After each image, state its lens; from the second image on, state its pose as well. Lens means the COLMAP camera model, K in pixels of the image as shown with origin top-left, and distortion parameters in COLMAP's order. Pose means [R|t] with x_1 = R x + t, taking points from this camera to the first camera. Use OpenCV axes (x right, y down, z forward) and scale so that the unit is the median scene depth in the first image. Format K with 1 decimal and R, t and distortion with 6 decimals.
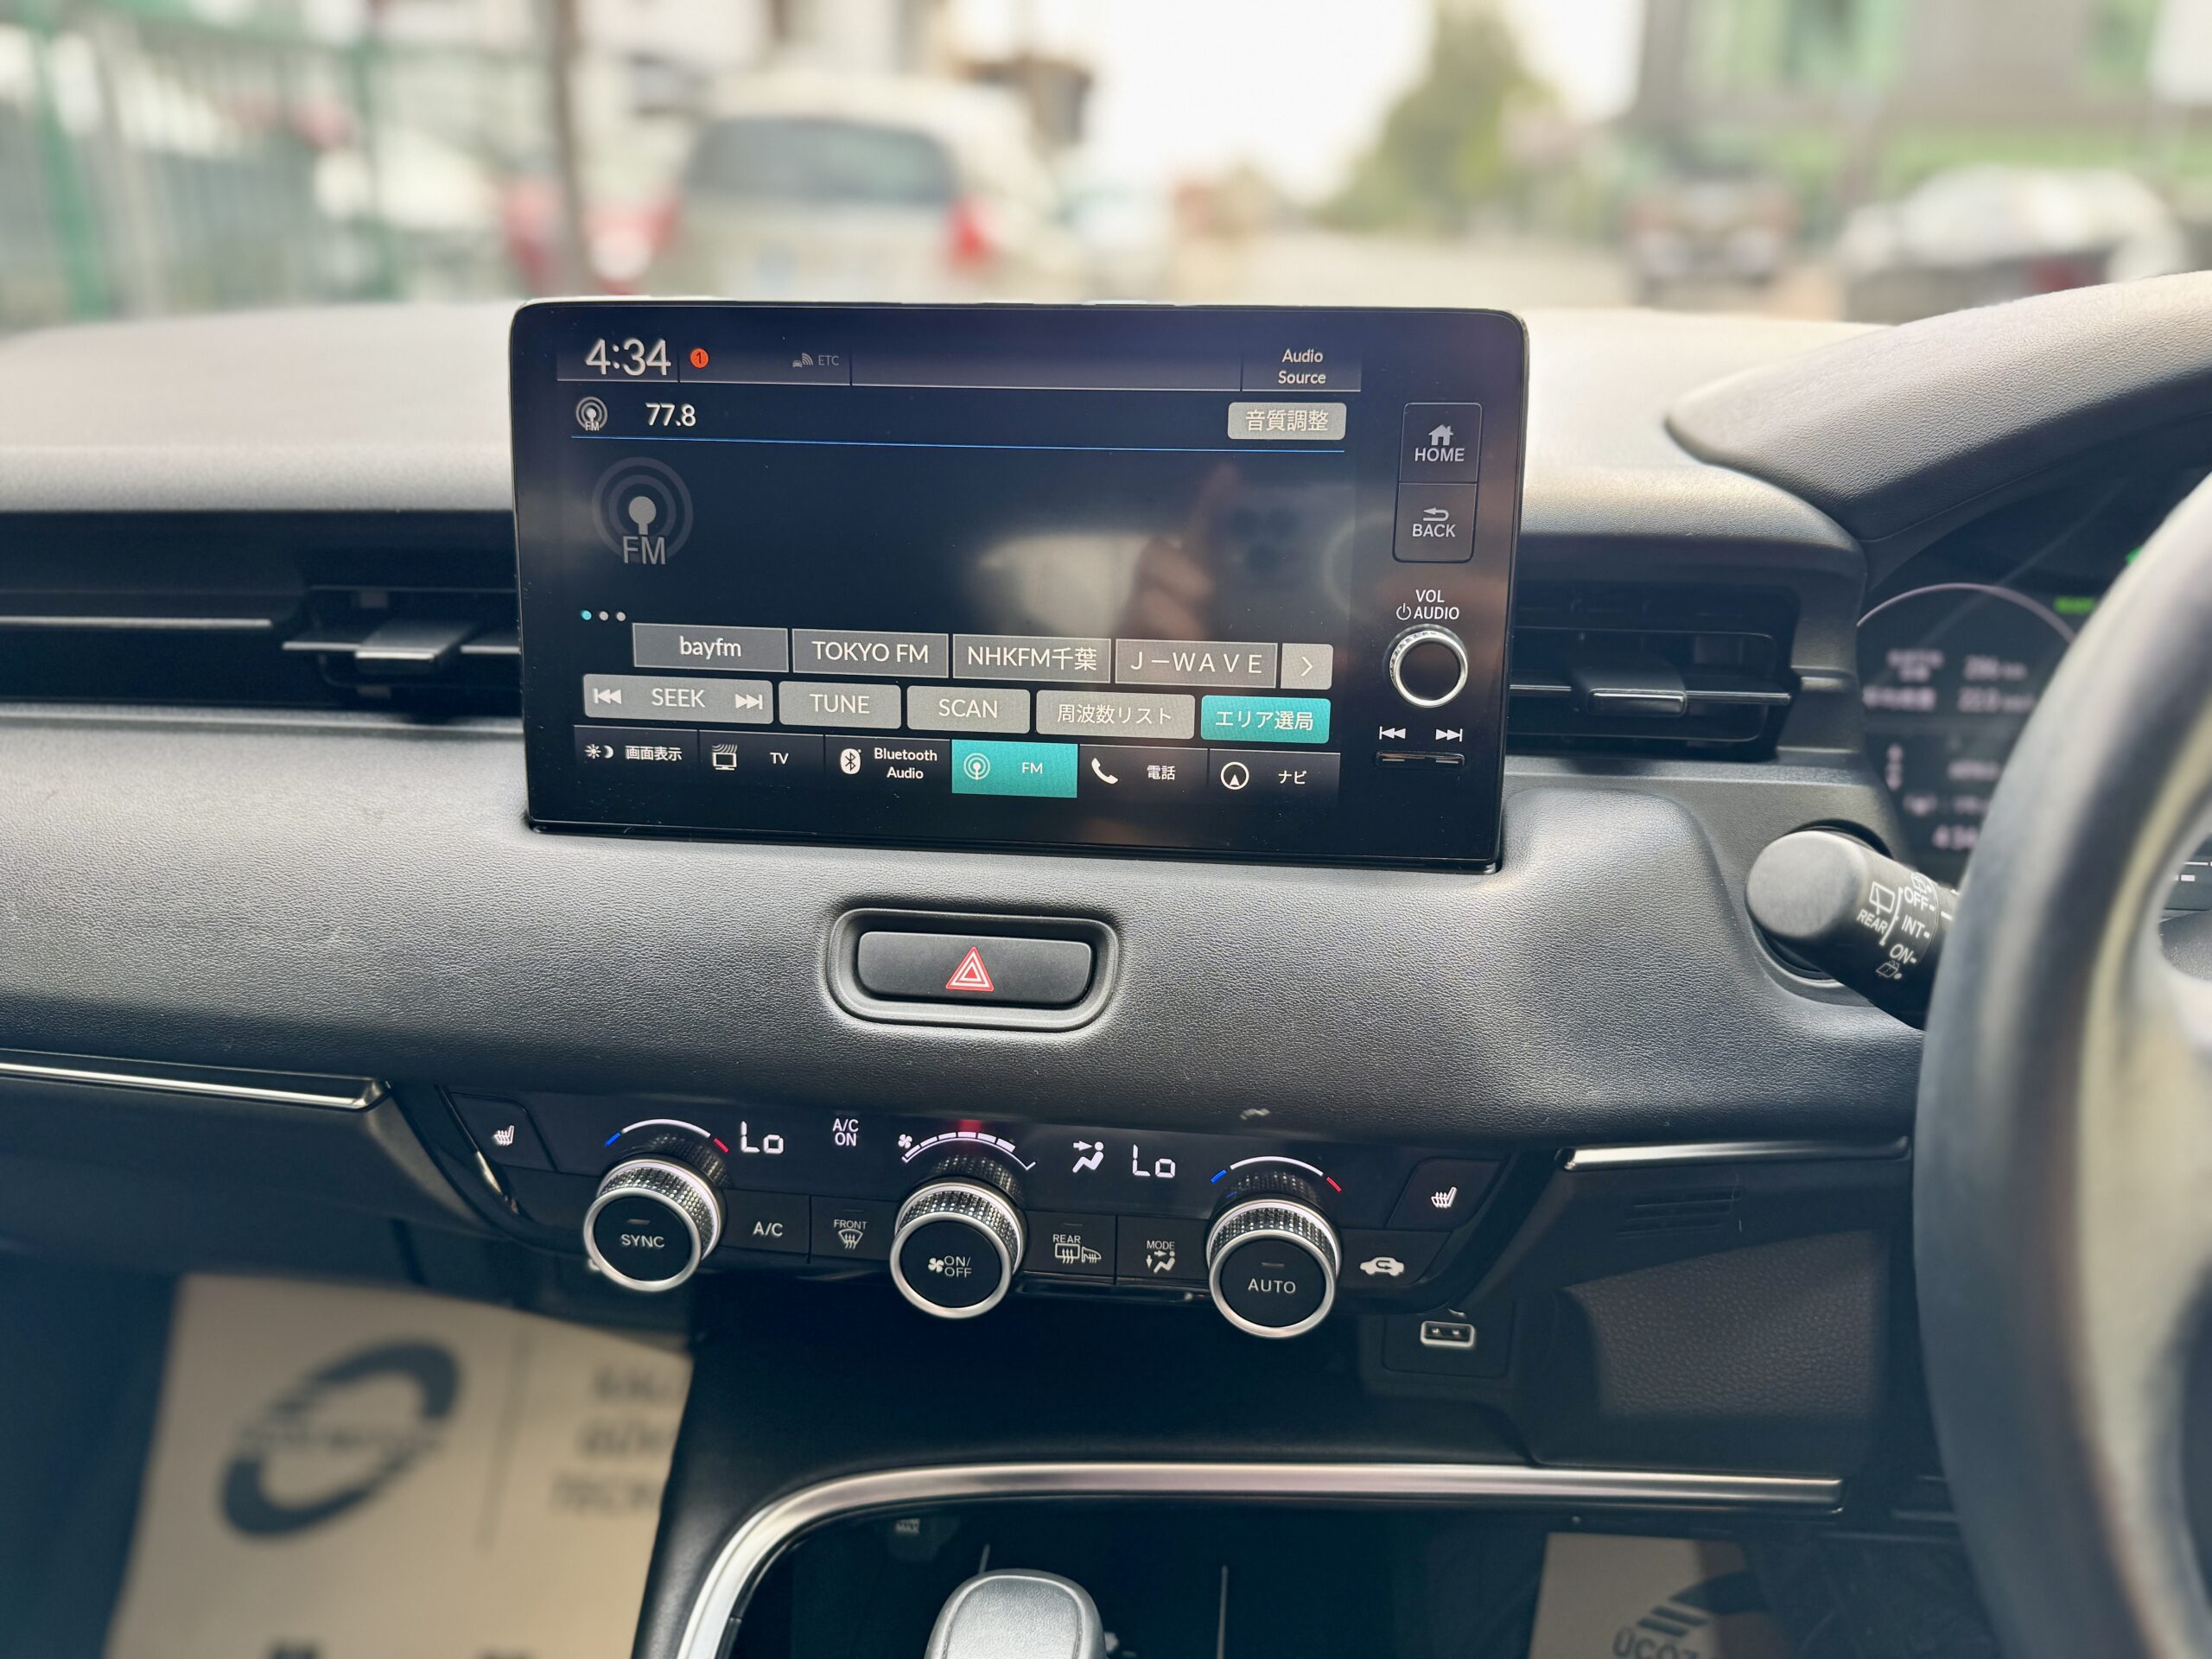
lens RADIAL K [[1506.2, 0, 1106.0], [0, 1506.2, 829.5], [0, 0, 1]] dist [-0.001405, -0.000470]
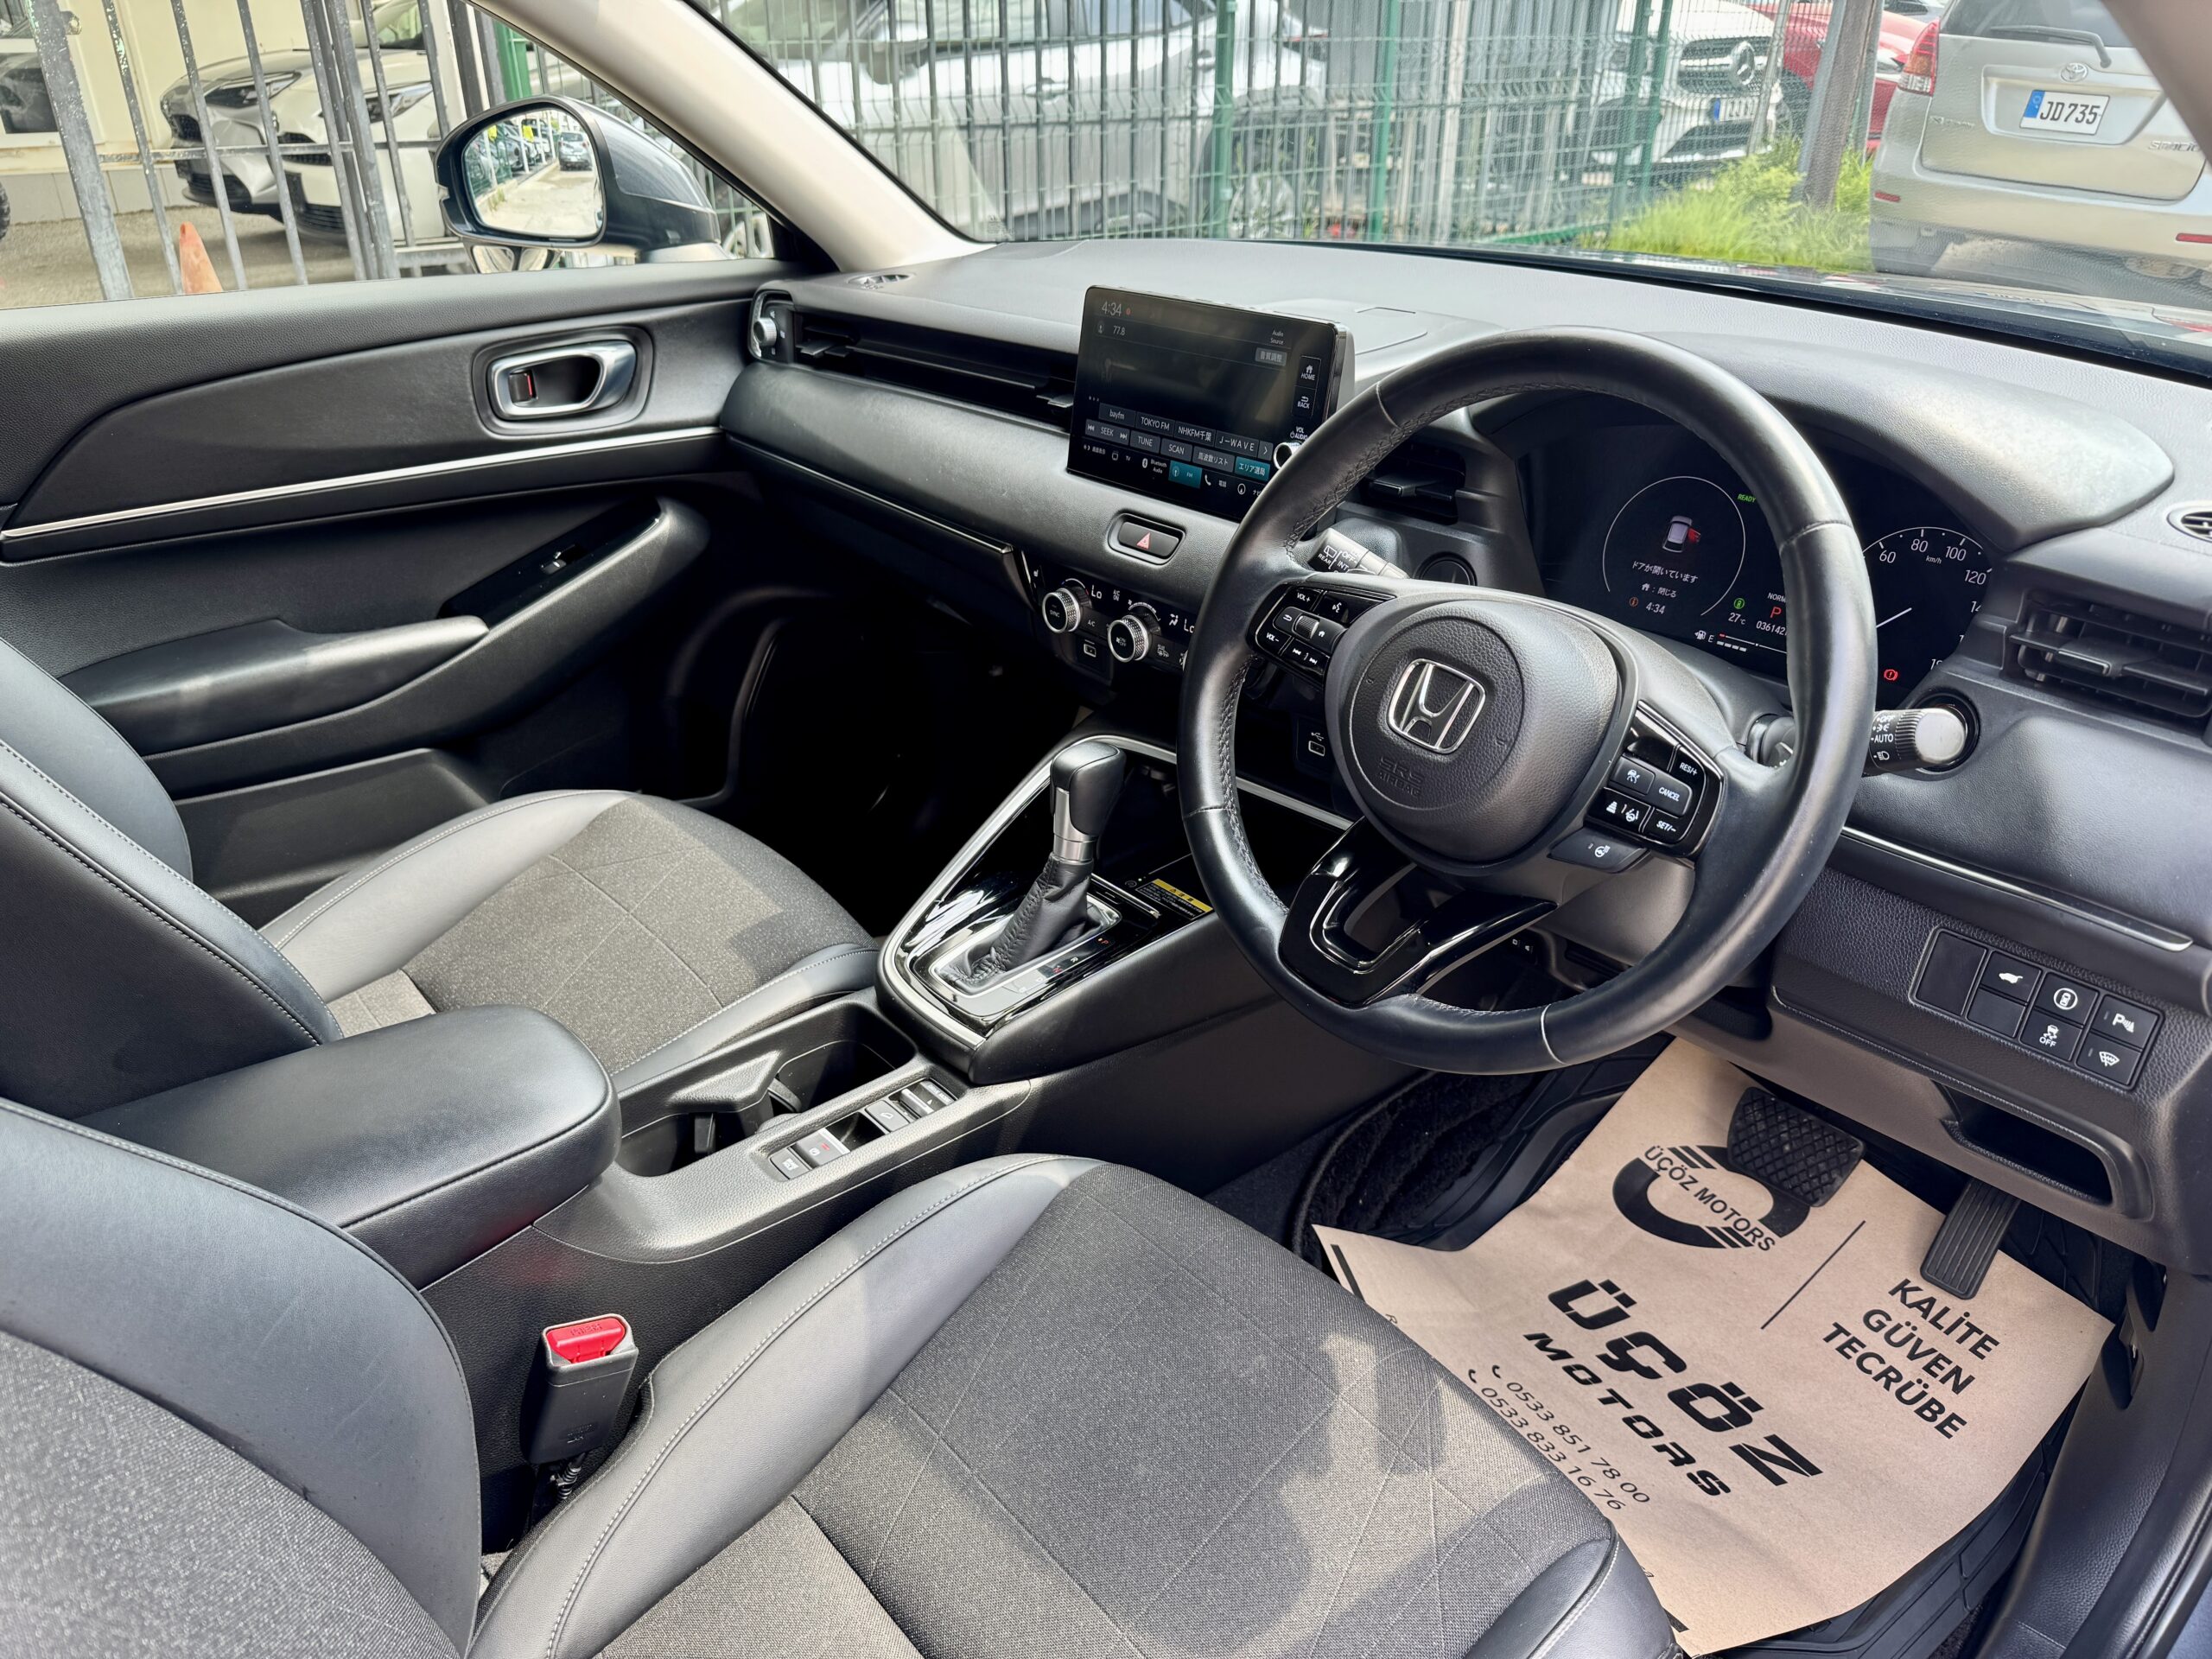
lens RADIAL K [[1506.2, 0, 1106.0], [0, 1506.2, 829.5], [0, 0, 1]] dist [-0.001405, -0.000470]
pose [[0.720412, 0.304145, -0.623300, 1.735089], [-0.215606, 0.952397, 0.215533, 0.015410], [0.659182, -0.020885, 0.751693, -1.163979]]
